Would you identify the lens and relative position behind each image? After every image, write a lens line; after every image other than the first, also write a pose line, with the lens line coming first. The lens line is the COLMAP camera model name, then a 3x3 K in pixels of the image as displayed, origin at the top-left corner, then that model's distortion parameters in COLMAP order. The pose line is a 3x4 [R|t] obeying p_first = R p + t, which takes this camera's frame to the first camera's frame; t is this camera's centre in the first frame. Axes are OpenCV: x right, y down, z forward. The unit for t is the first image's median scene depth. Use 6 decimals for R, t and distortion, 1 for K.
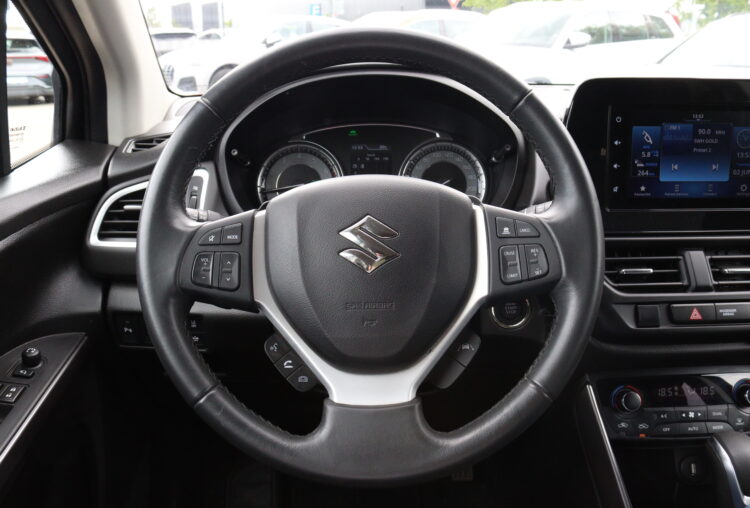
lens RADIAL K [[636.0, 0, 373.7], [0, 636.0, 248.5], [0, 0, 1]] dist [-0.159335, 0.115124]
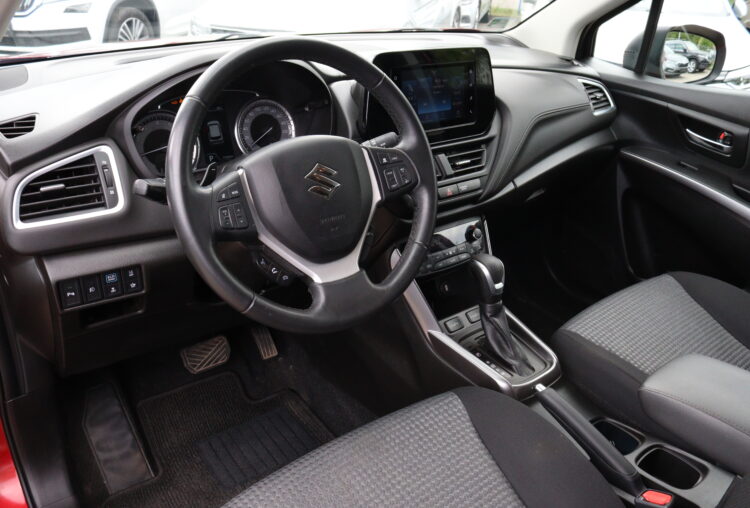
lens RADIAL K [[636.0, 0, 379.8], [0, 636.0, 249.2], [0, 0, 1]] dist [-0.159335, 0.115124]
pose [[0.787948, -0.224558, 0.573333, -0.630238], [0.141520, 0.972246, 0.186306, -0.087671], [-0.599257, -0.065662, 0.797859, -0.269605]]
